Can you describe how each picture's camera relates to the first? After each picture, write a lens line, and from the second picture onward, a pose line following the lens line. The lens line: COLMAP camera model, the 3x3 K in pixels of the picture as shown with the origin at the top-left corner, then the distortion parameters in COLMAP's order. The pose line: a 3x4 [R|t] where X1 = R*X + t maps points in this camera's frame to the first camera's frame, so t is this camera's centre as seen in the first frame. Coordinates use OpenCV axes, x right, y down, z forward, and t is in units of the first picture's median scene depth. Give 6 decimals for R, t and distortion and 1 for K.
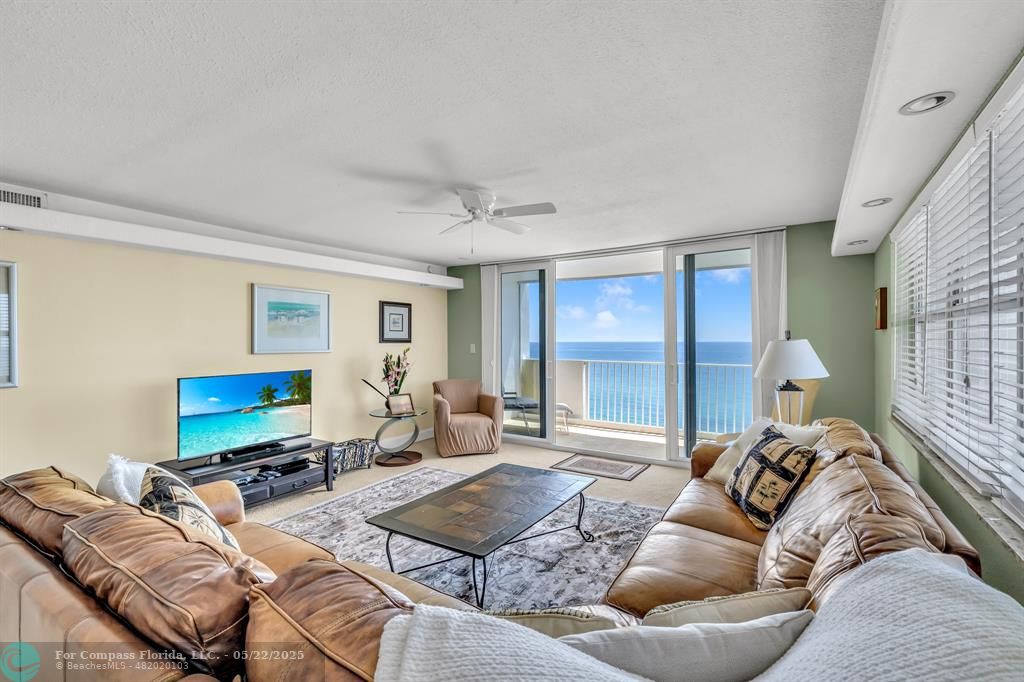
lens RADIAL K [[450.1, 0, 517.8], [0, 450.1, 342.8], [0, 0, 1]] dist [-0.000084, -0.000048]
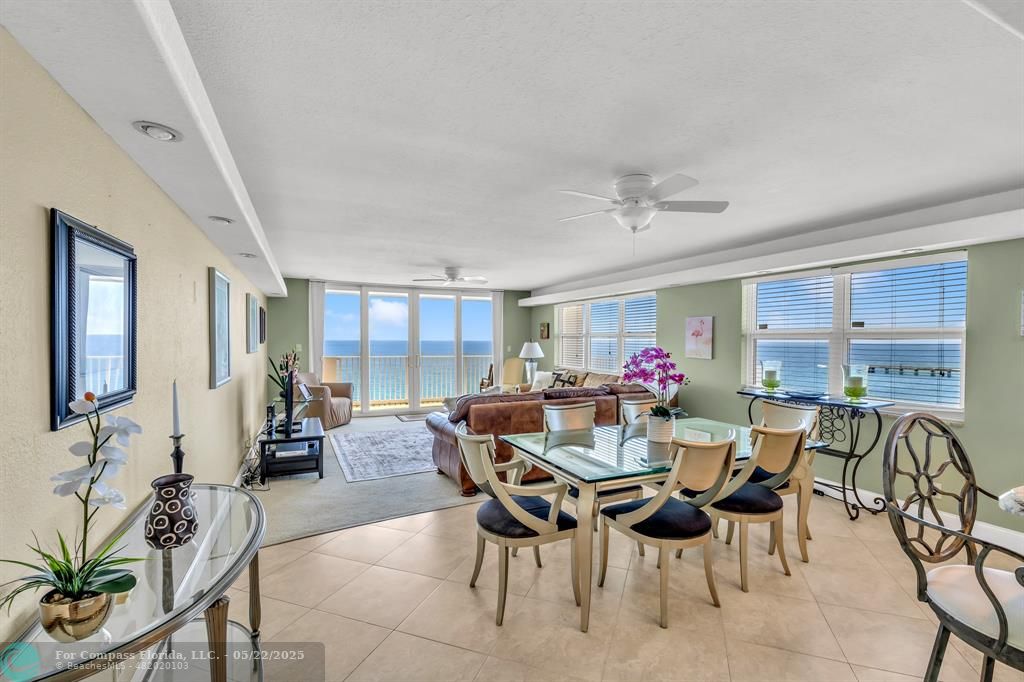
lens RADIAL K [[455.0, 0, 518.7], [0, 455.0, 346.6], [0, 0, 1]] dist [0.000031, -0.000003]
pose [[0.527927, -0.008016, 0.849252, -1.247548], [-0.003344, 0.999928, 0.011517, -0.009396], [-0.849283, -0.008920, 0.527862, -0.228574]]
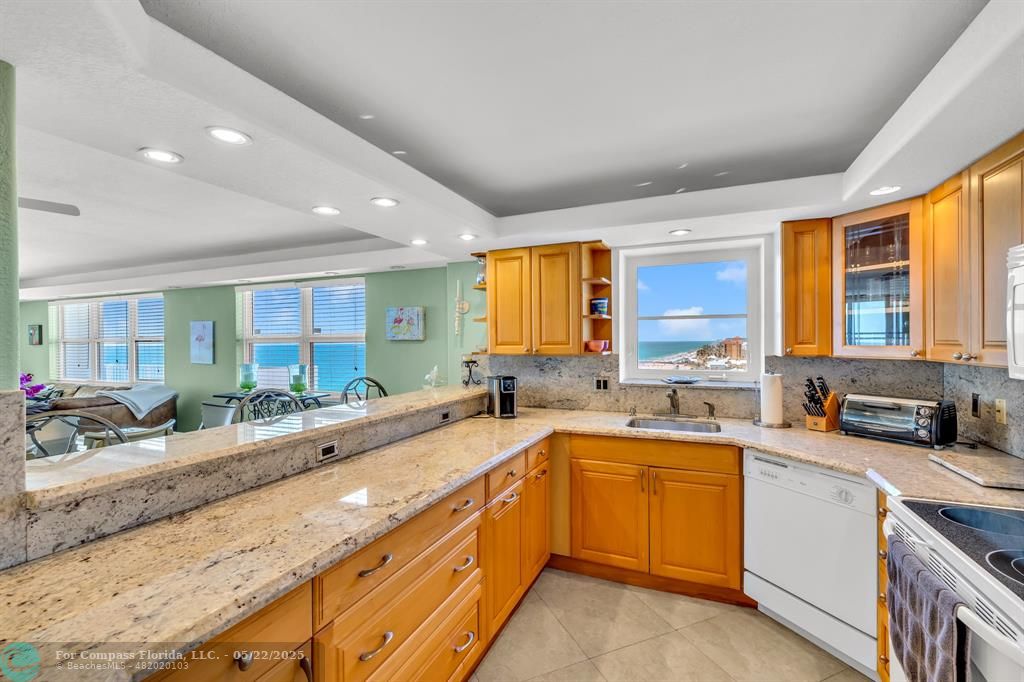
lens RADIAL K [[450.1, 0, 517.8], [0, 450.1, 342.8], [0, 0, 1]] dist [-0.000084, -0.000048]
pose [[-0.178725, -0.001978, 0.983897, -1.277283], [0.013342, 0.999901, 0.004433, -0.013936], [-0.983809, 0.013920, -0.178681, -0.629397]]
